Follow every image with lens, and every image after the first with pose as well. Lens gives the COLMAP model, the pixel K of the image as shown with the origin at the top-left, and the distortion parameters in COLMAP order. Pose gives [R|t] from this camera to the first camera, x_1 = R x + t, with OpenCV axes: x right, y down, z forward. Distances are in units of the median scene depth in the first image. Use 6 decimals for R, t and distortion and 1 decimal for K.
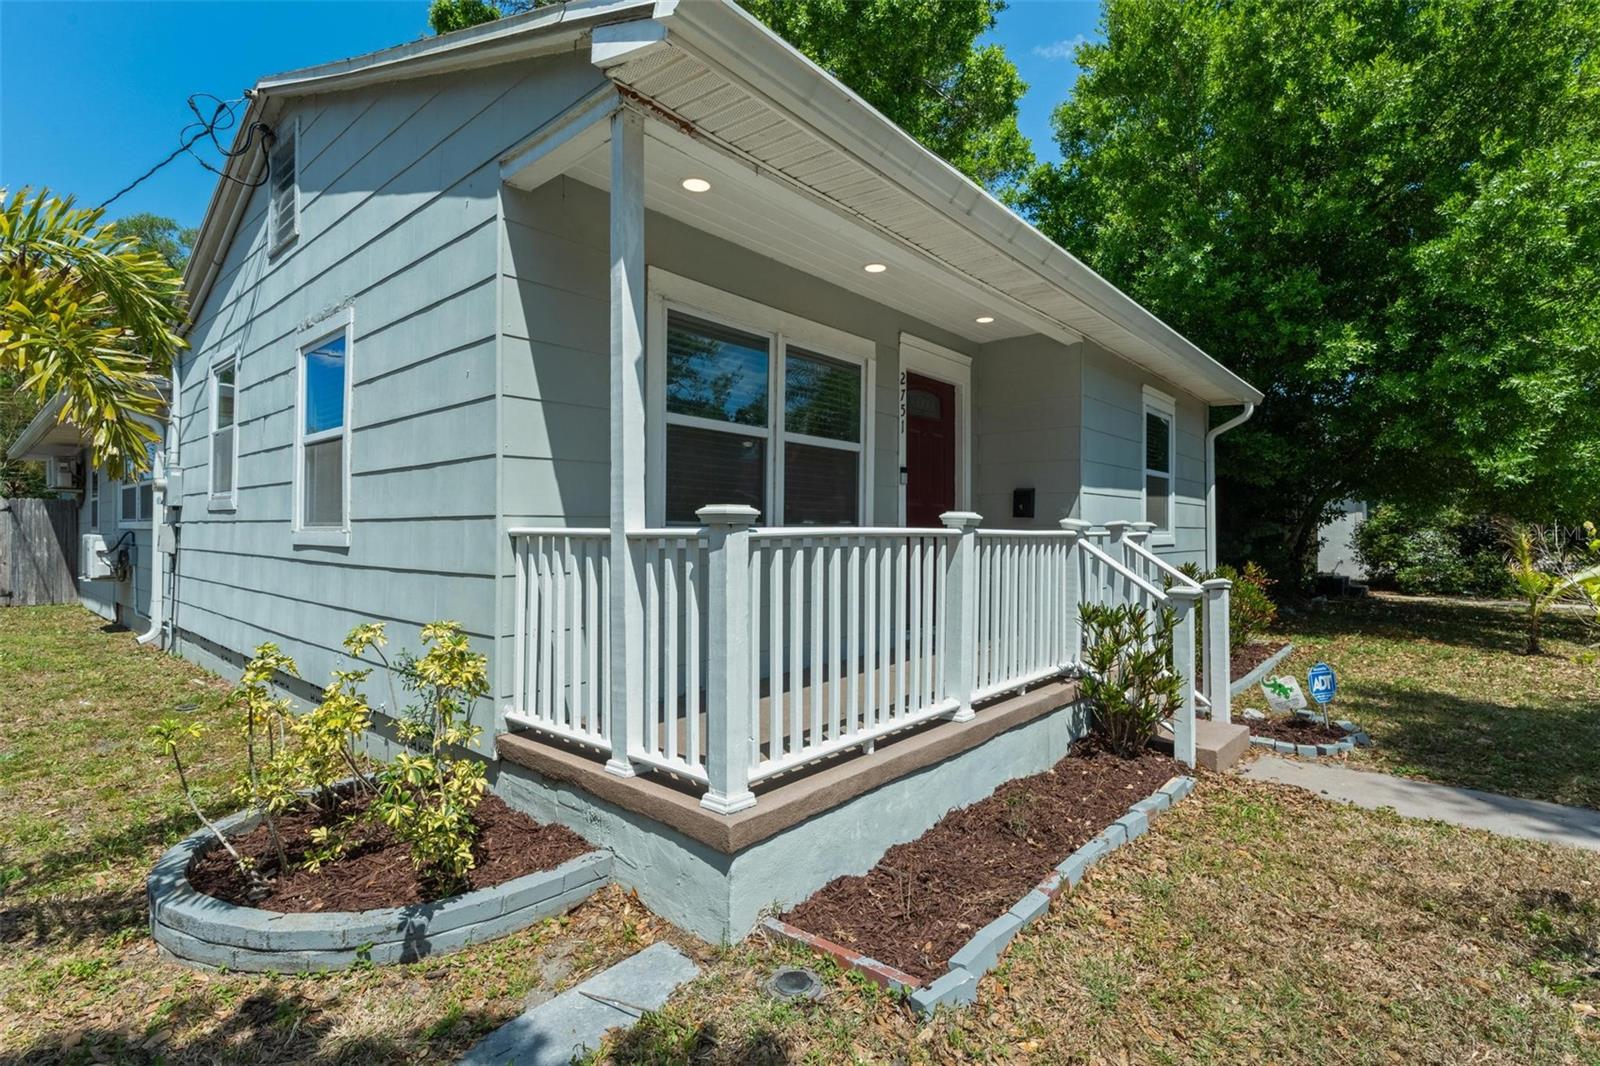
lens RADIAL K [[745.9, 0, 803.3], [0, 745.9, 529.4], [0, 0, 1]] dist [-0.000479, -0.000448]
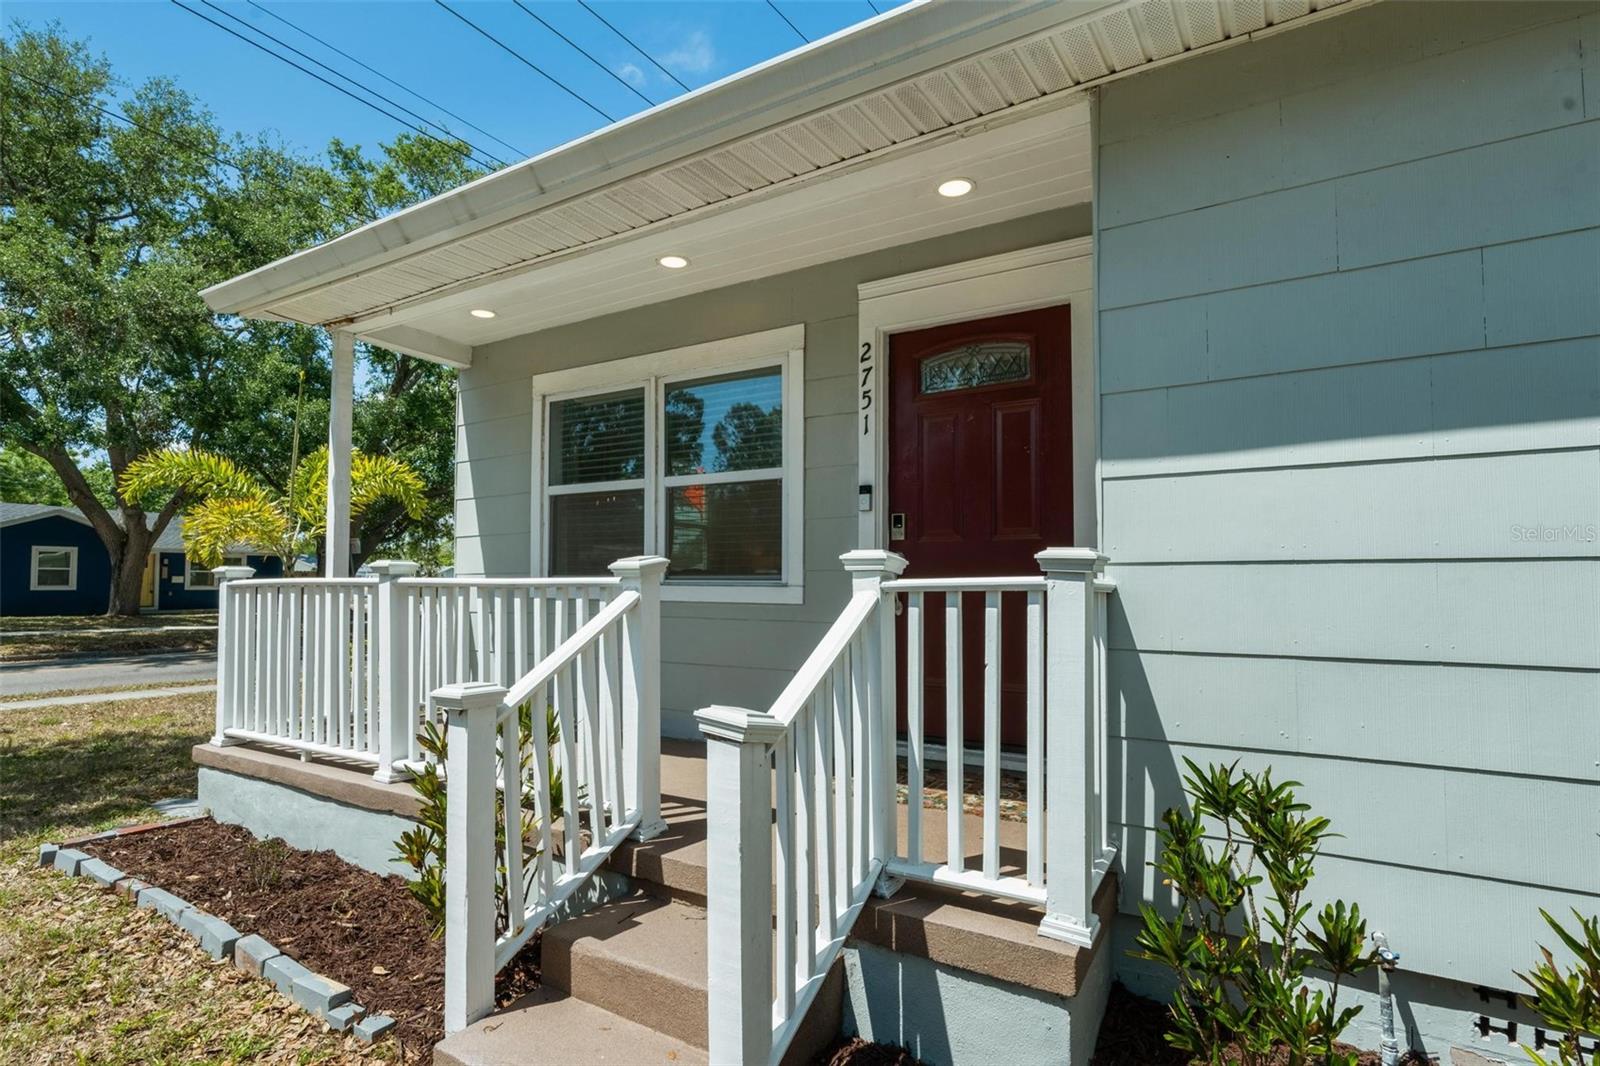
lens RADIAL K [[745.9, 0, 843.5], [0, 745.9, 567.2], [0, 0, 1]] dist [-0.000479, -0.000448]
pose [[0.194844, -0.013460, -0.980742, 0.942149], [0.001104, 0.999908, -0.013504, -0.003464], [0.980834, 0.001548, 0.194841, 1.033116]]
